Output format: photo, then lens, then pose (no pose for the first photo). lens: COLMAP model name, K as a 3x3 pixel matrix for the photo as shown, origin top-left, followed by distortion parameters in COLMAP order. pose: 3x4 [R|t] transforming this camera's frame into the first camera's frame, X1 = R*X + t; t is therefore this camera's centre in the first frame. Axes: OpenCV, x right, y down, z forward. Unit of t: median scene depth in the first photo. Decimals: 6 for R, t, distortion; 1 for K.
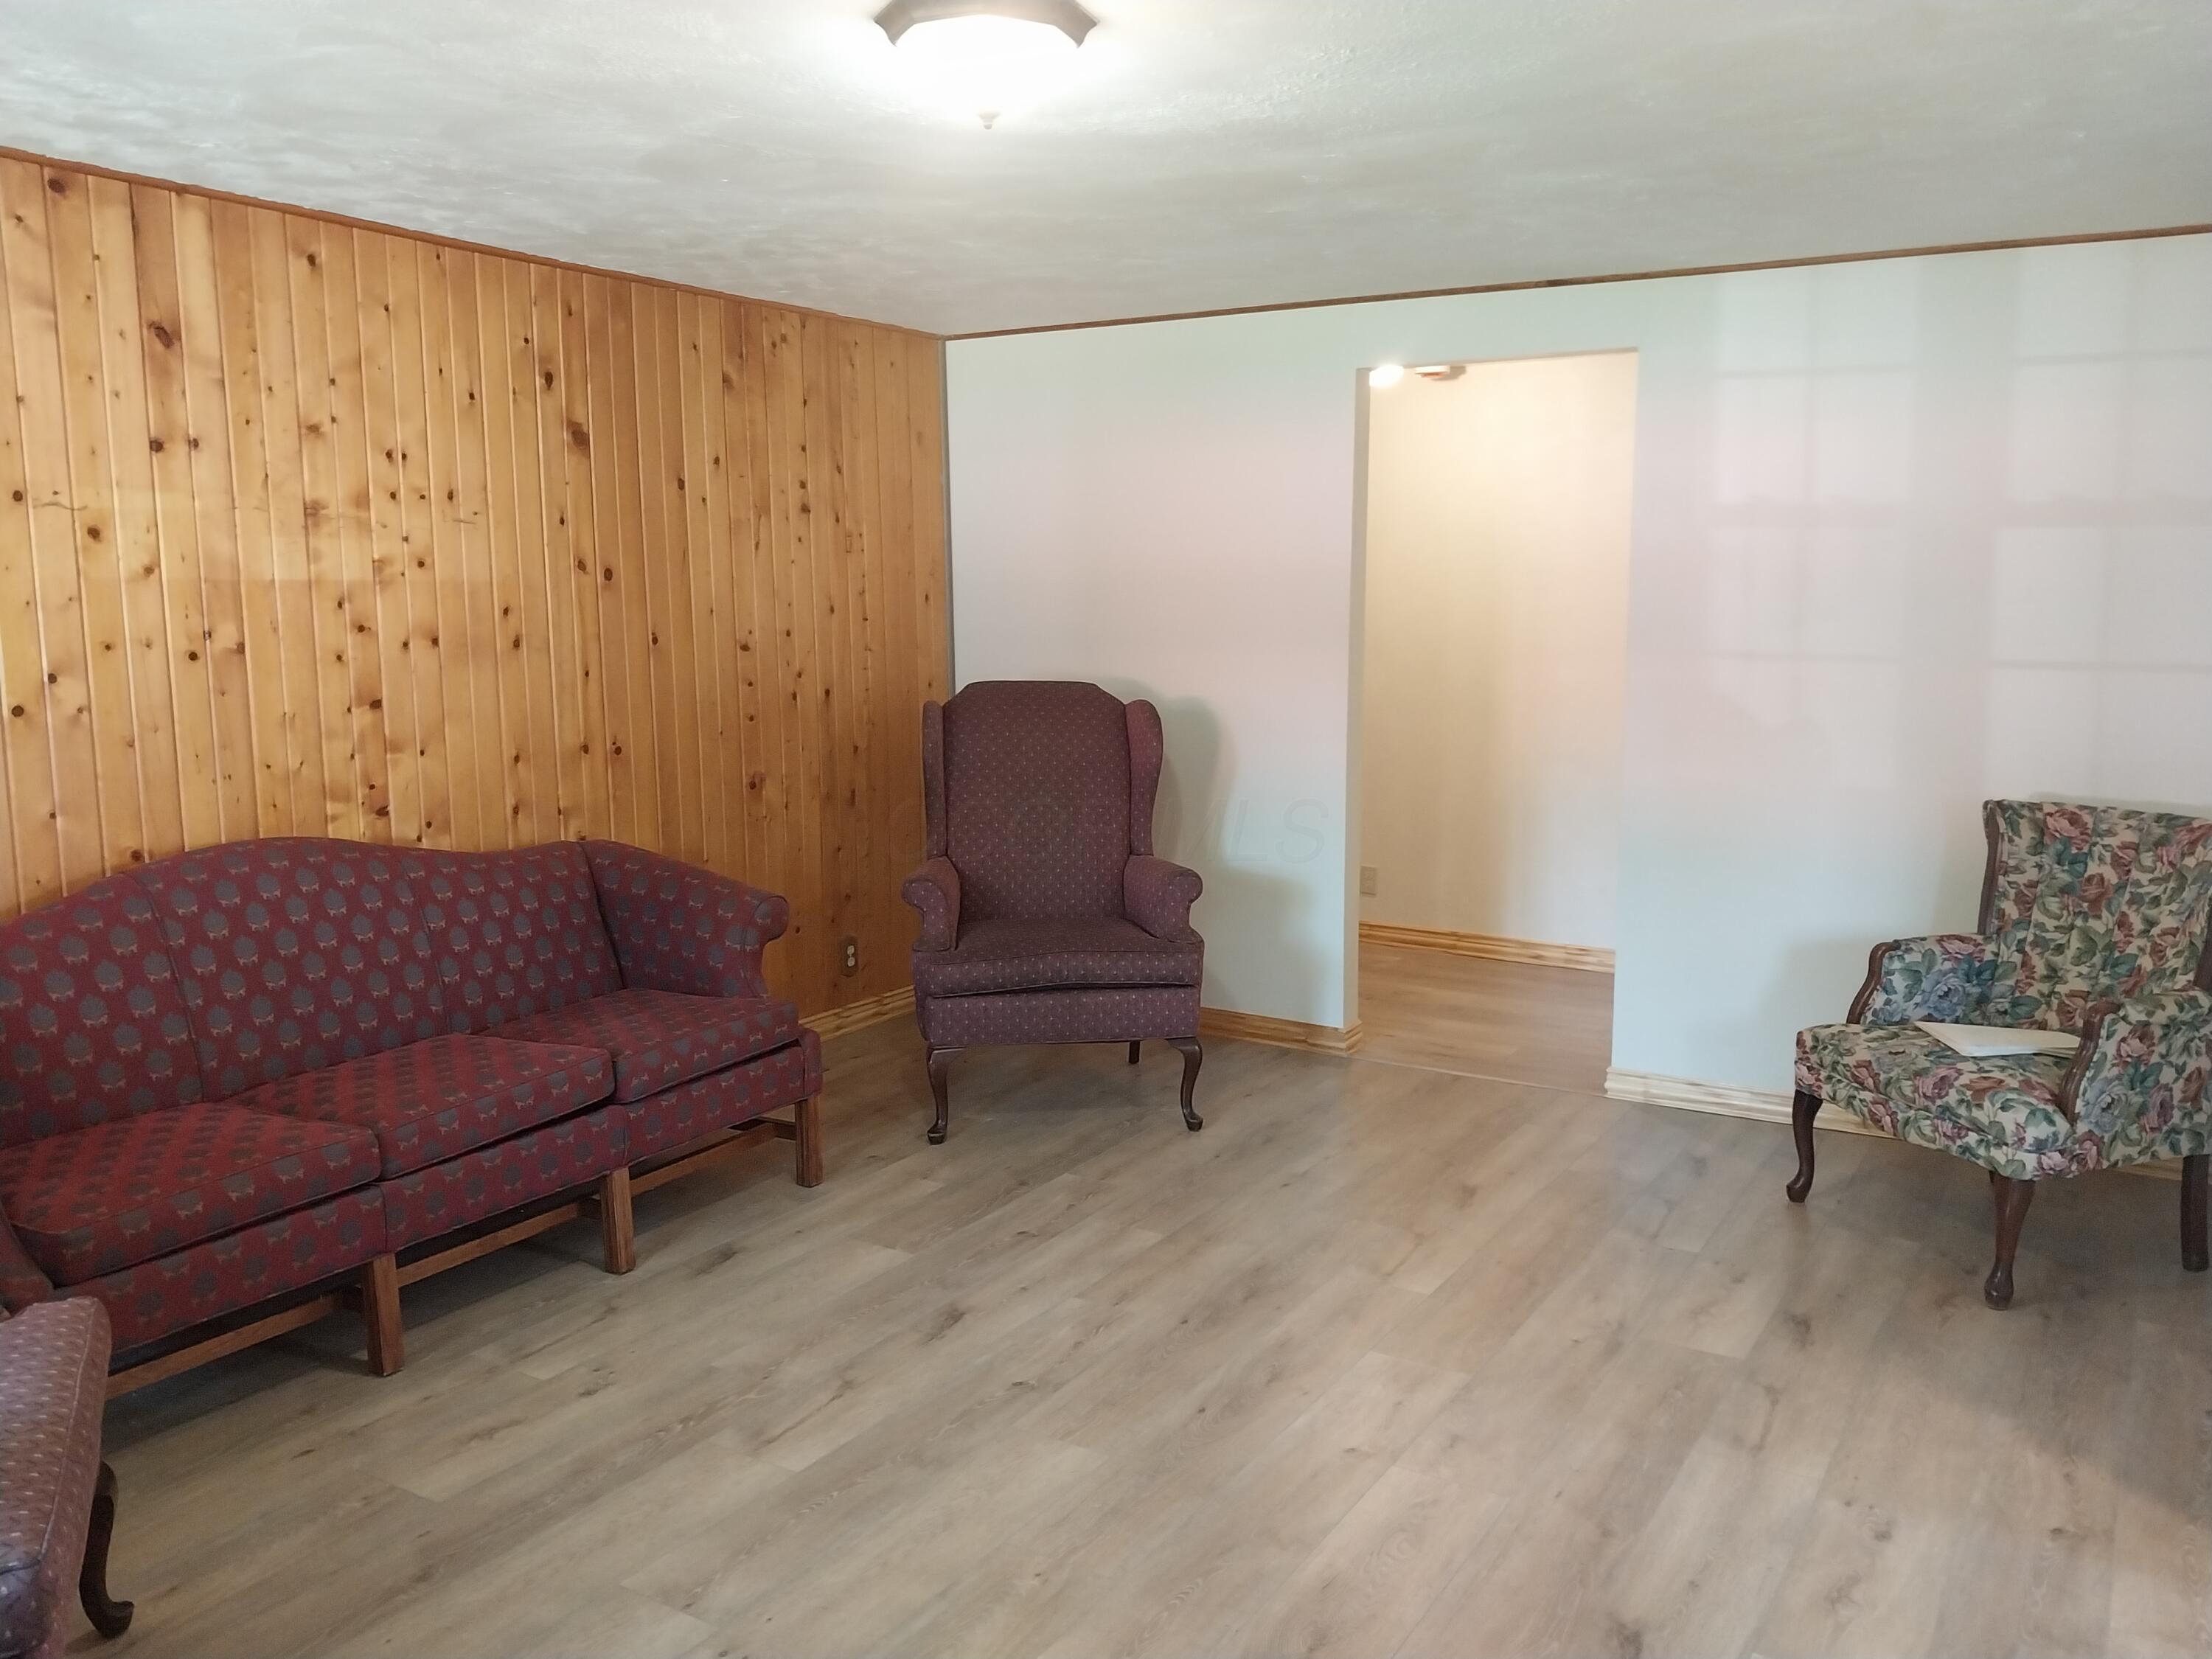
lens RADIAL K [[1749.8, 0, 1106.0], [0, 1749.8, 829.5], [0, 0, 1]] dist [0.129029, -0.180683]
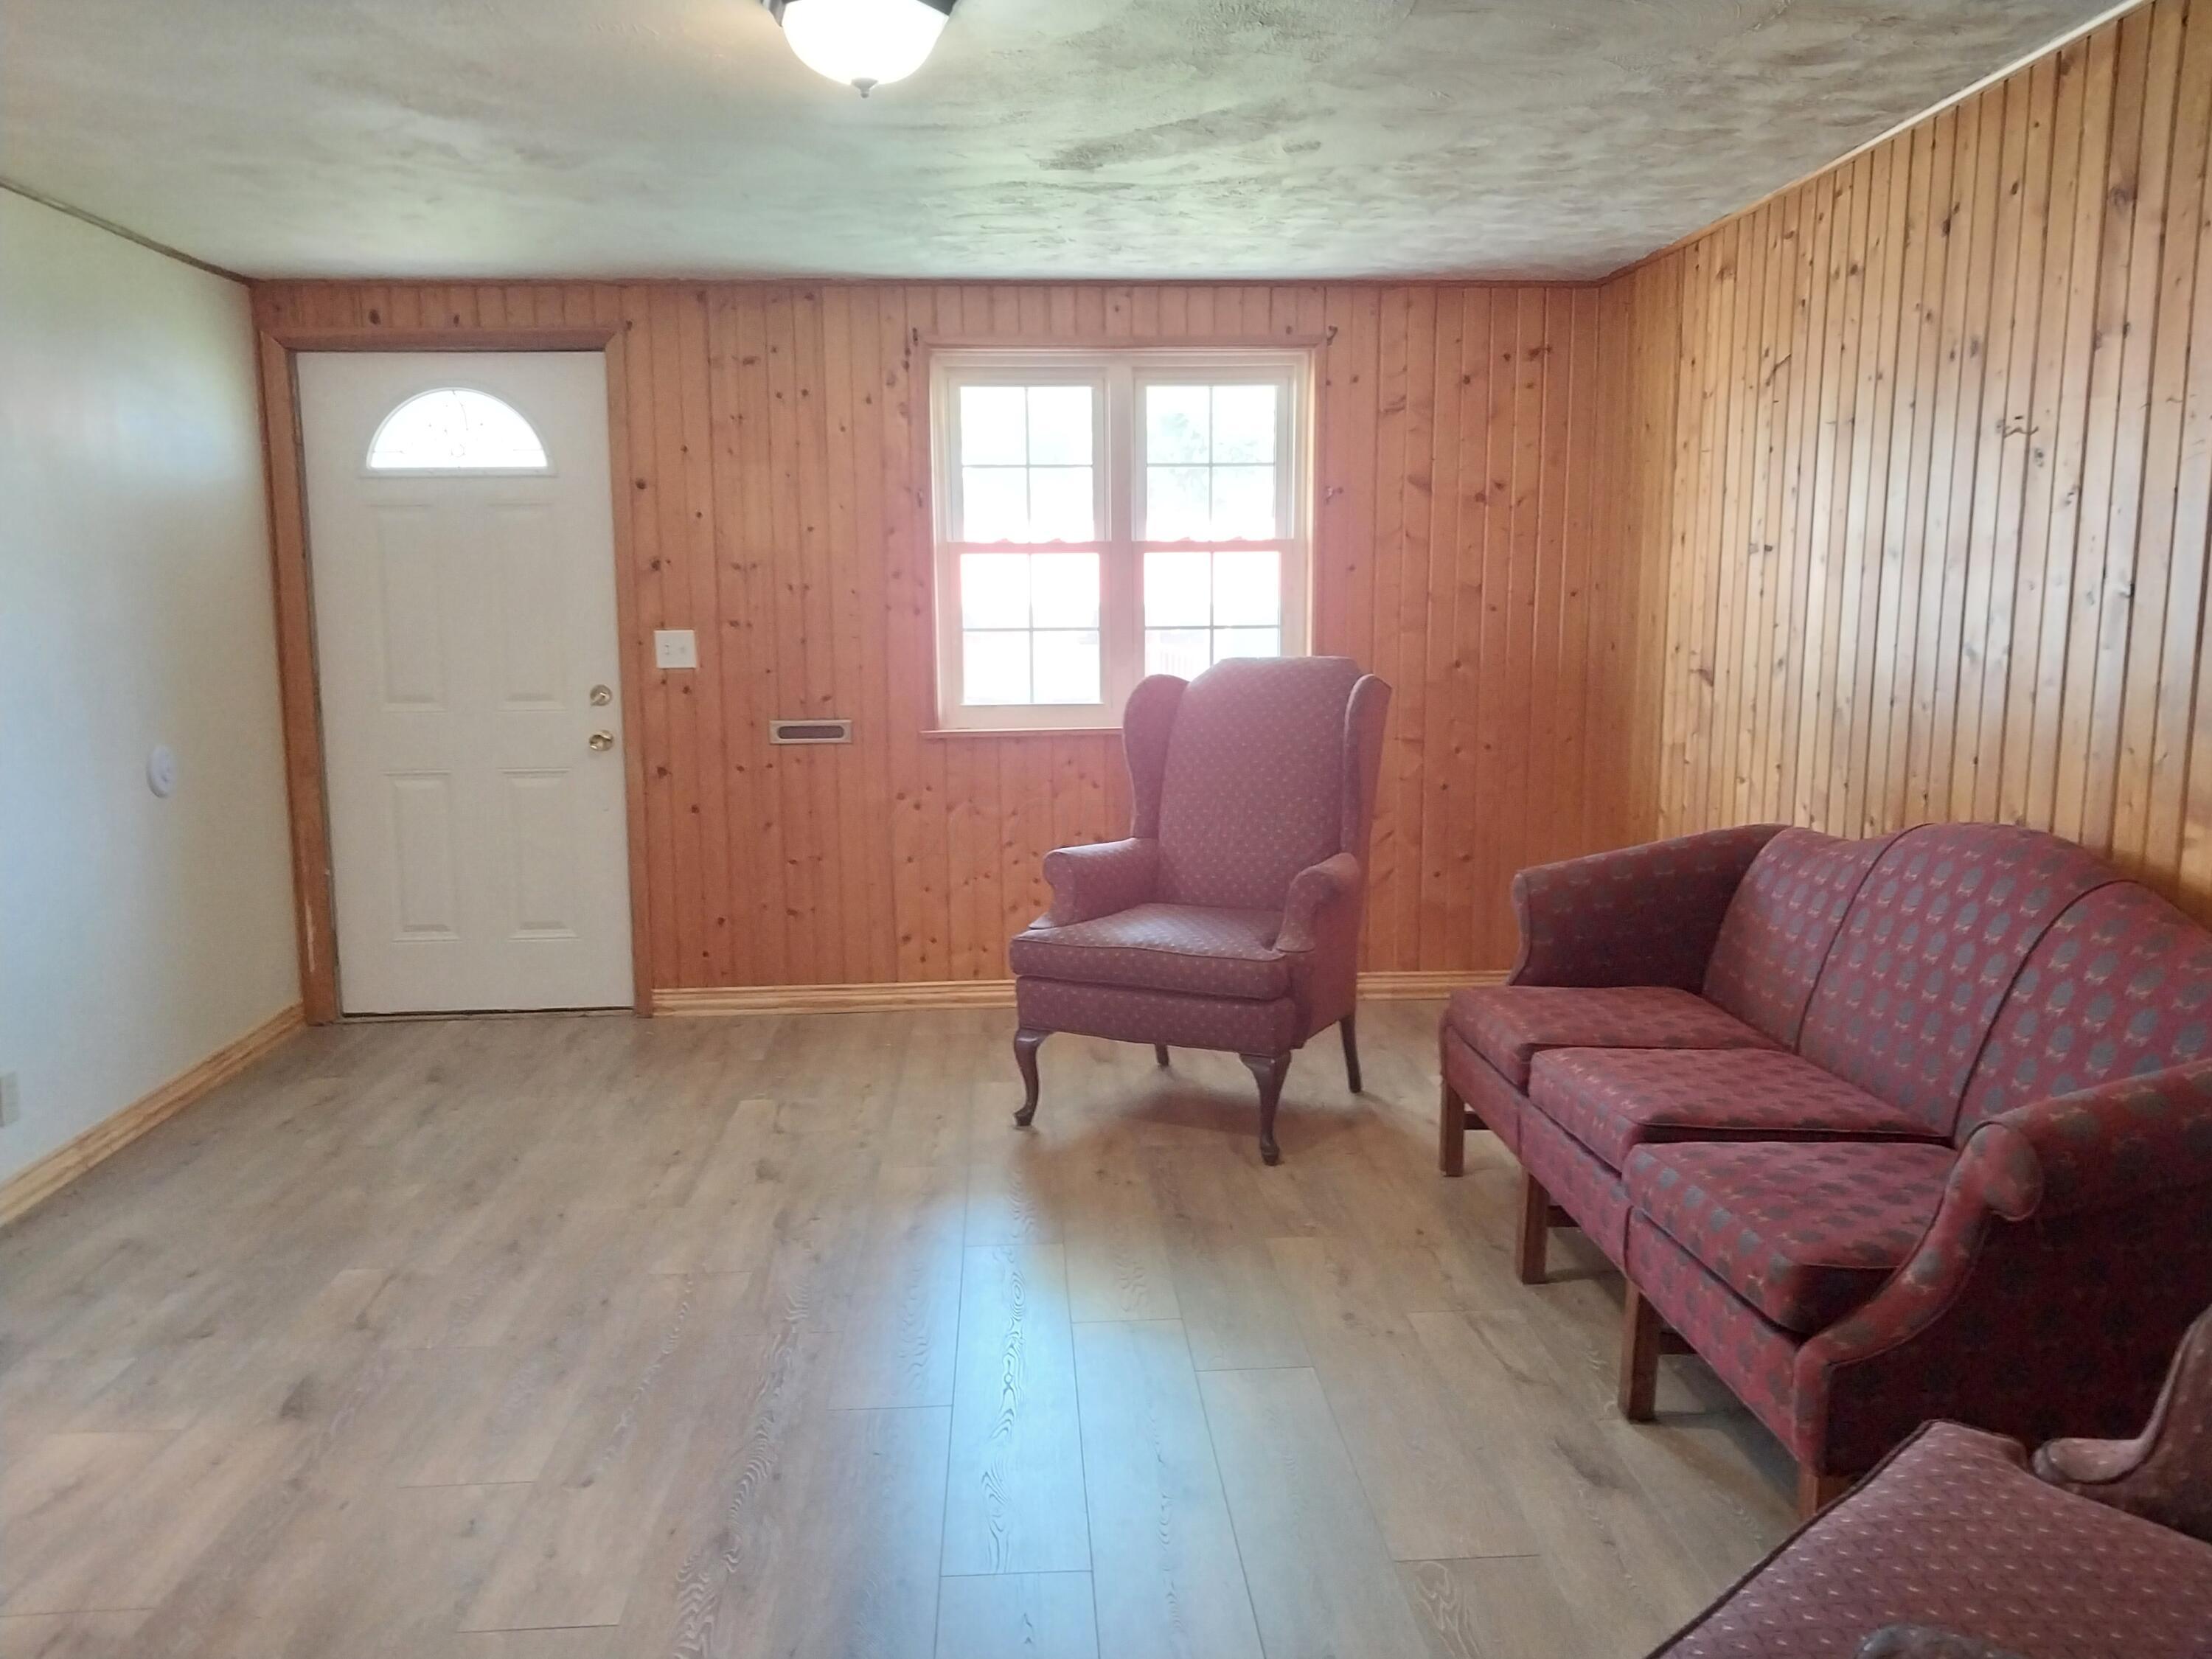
lens RADIAL K [[1749.8, 0, 1106.0], [0, 1749.8, 829.5], [0, 0, 1]] dist [0.129029, -0.180683]
pose [[-0.813688, 0.078210, -0.576016, 0.399316], [-0.077262, 0.967566, 0.240514, -0.193243], [0.576144, 0.240208, -0.781254, 1.704926]]
